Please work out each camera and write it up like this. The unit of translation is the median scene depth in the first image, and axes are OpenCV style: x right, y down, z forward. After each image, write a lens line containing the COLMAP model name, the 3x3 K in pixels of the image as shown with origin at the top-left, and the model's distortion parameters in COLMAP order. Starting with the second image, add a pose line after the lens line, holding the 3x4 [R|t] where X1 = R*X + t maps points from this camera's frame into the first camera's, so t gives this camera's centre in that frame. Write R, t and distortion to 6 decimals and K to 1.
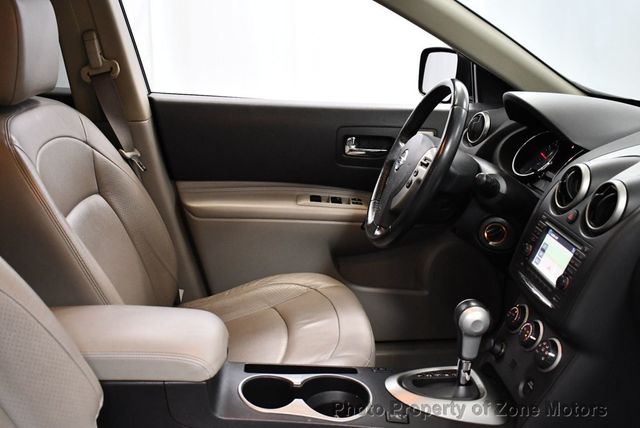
lens RADIAL K [[658.0, 0, 316.7], [0, 658.0, 214.4], [0, 0, 1]] dist [-0.085570, 0.000000]
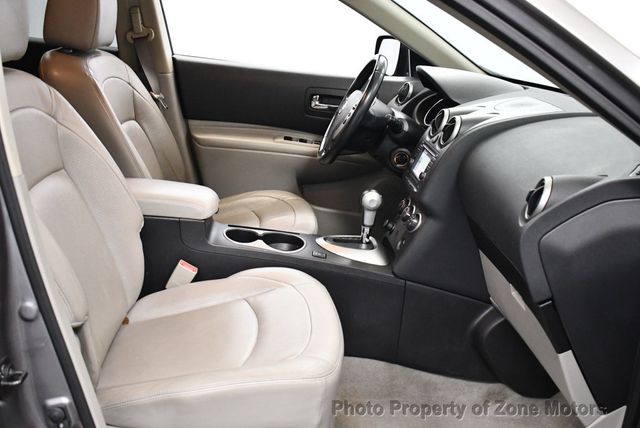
lens RADIAL K [[658.0, 0, 323.5], [0, 658.0, 213.8], [0, 0, 1]] dist [-0.085570, 0.000000]
pose [[0.998046, 0.060481, 0.015712, 0.072579], [-0.060693, 0.998066, 0.013420, 0.132630], [-0.014870, -0.014347, 0.999786, -0.458913]]
